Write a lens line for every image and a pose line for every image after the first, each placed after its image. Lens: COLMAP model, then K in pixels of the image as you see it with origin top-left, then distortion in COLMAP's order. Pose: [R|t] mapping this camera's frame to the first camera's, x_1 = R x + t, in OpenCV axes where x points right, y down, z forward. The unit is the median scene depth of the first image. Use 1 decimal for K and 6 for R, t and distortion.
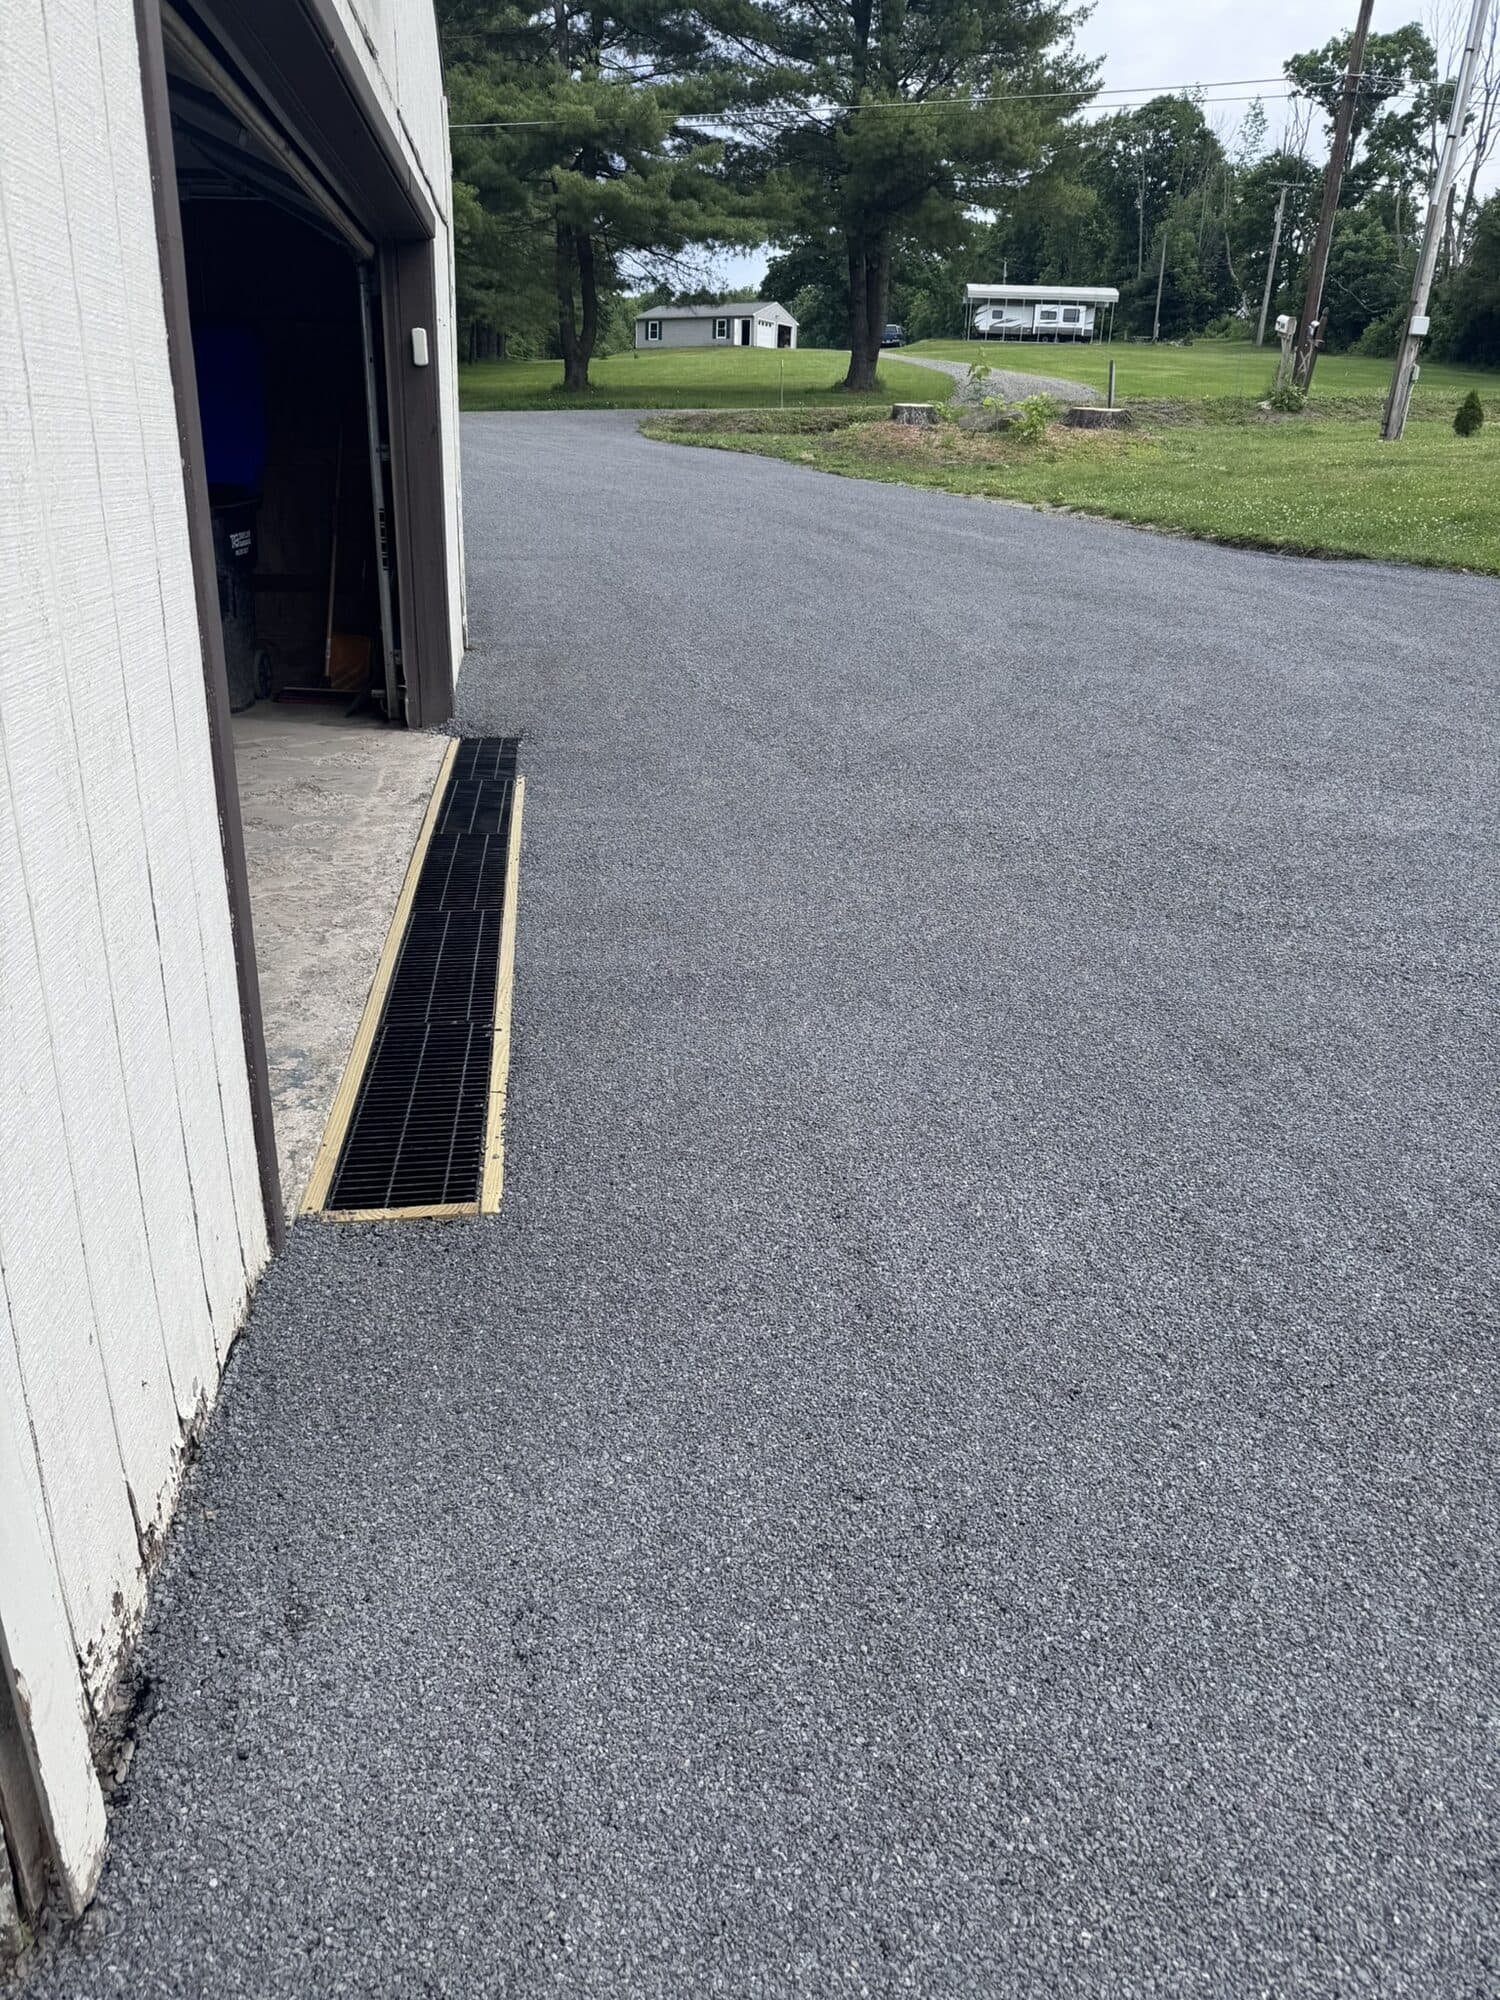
lens RADIAL K [[1371.5, 0, 754.8], [0, 1371.5, 1000.5], [0, 0, 1]] dist [0.003076, 0.000217]
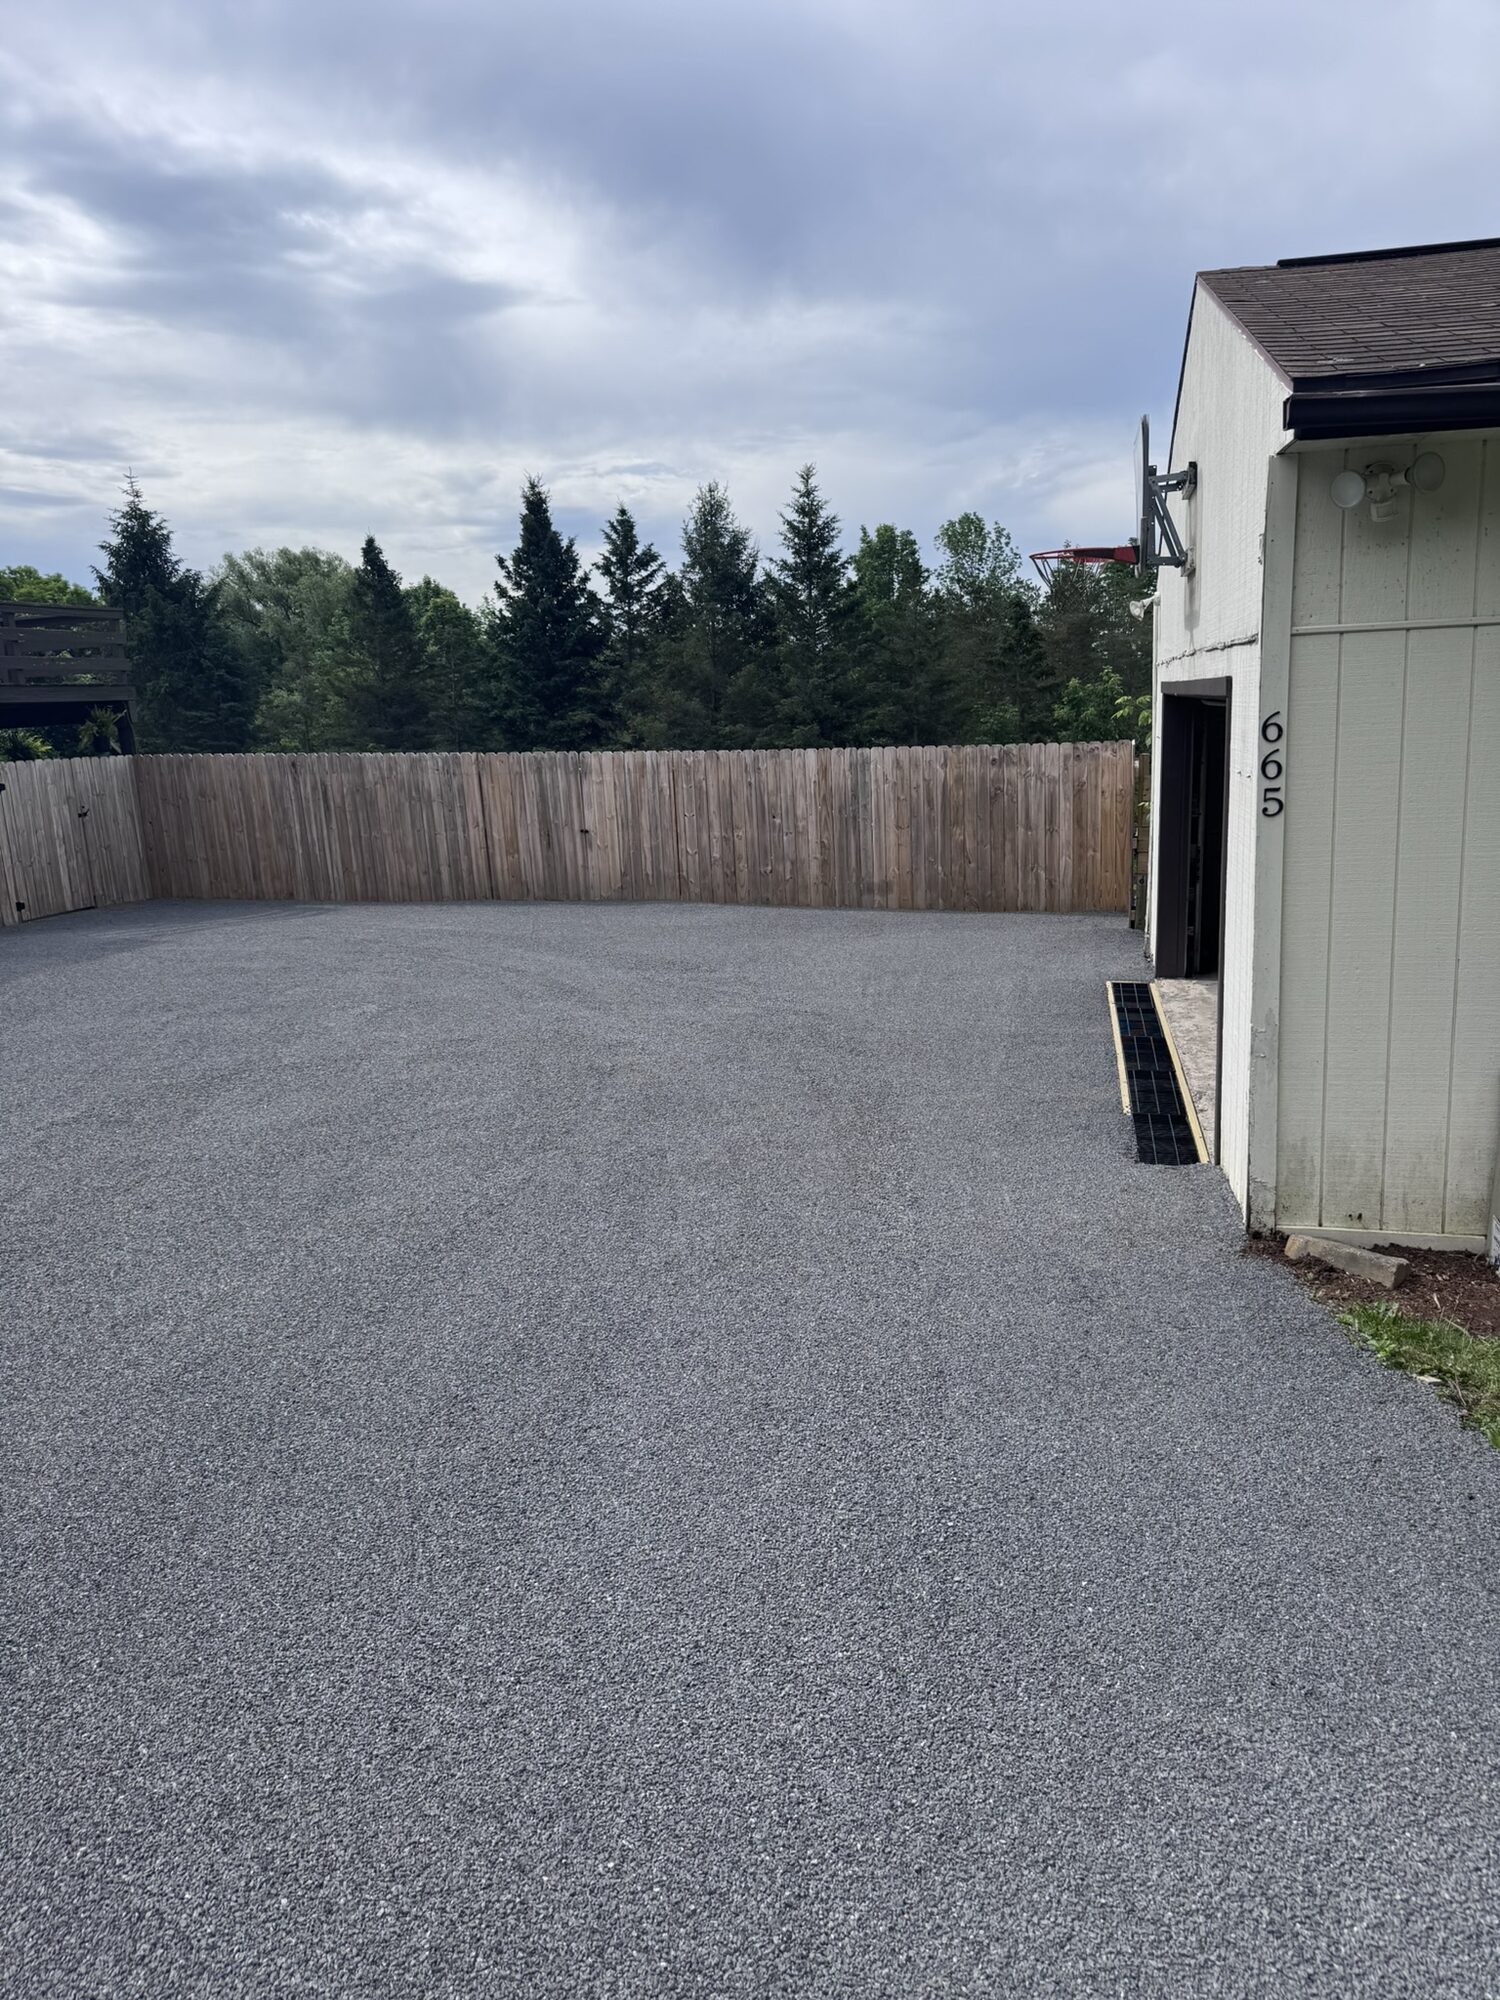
lens RADIAL K [[1376.6, 0, 748.5], [0, 1376.6, 1010.0], [0, 0, 1]] dist [0.043390, -0.020999]
pose [[-0.932998, -0.025983, 0.358941, -0.379343], [0.181127, 0.827954, 0.530740, -1.245482], [-0.310977, 0.560194, -0.767774, 2.580977]]
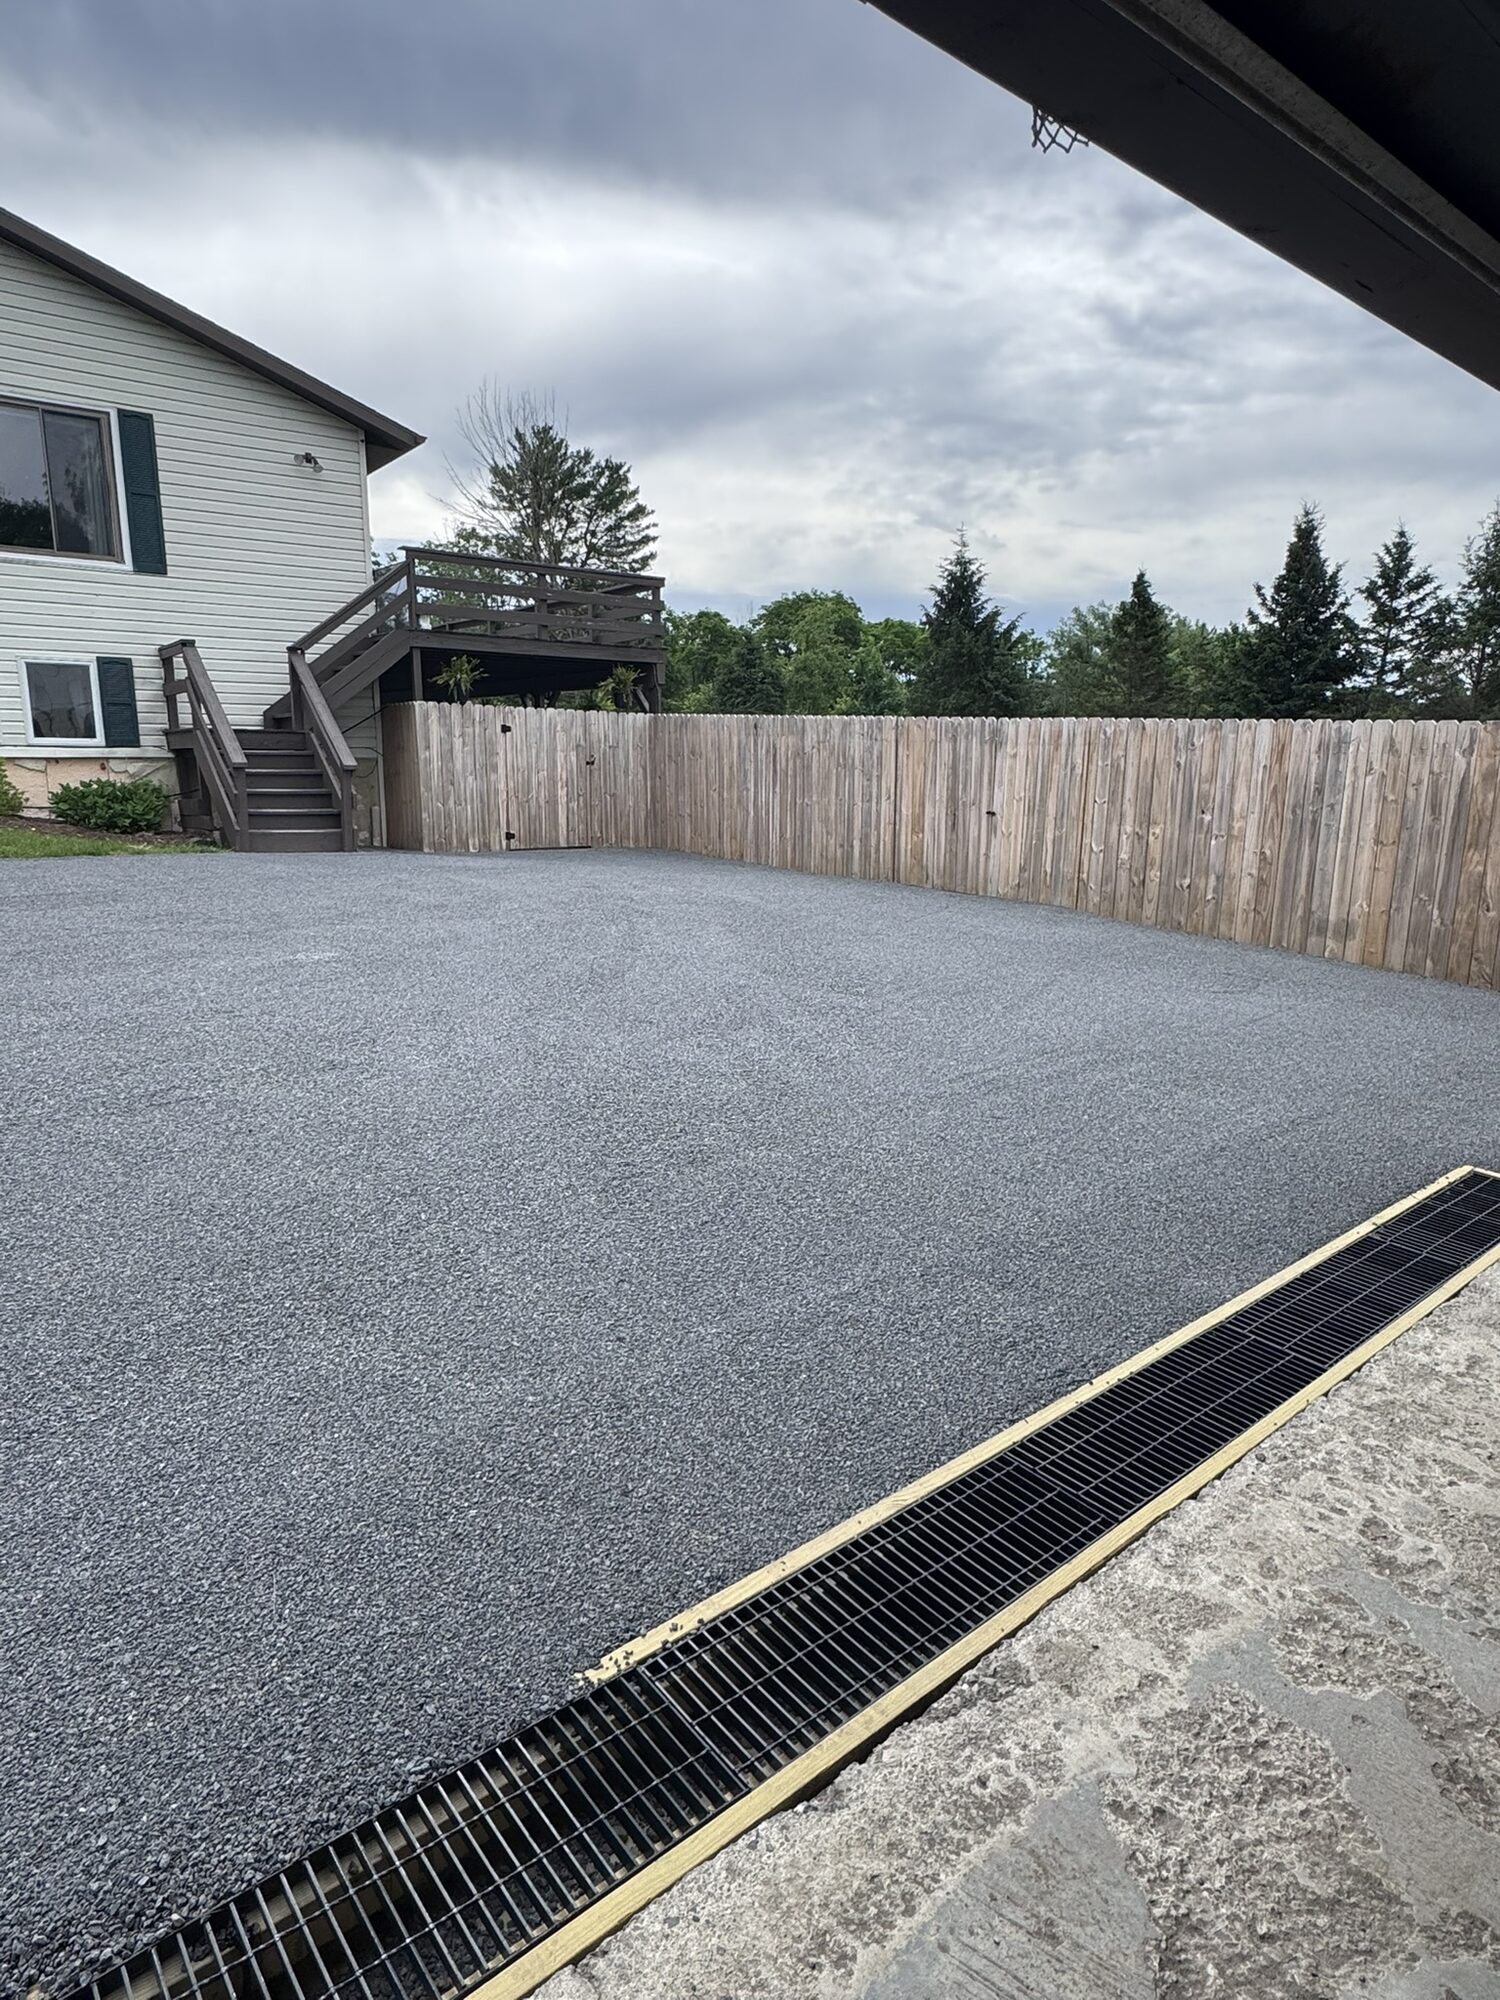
lens RADIAL K [[1129.5, 0, 767.1], [0, 1129.5, 996.3], [0, 0, 1]] dist [-0.008753, 0.000237]
pose [[-0.533436, -0.173149, 0.827928, -0.520592], [0.303003, 0.874746, 0.378166, -0.536467], [-0.789706, 0.452592, -0.414156, 1.287359]]
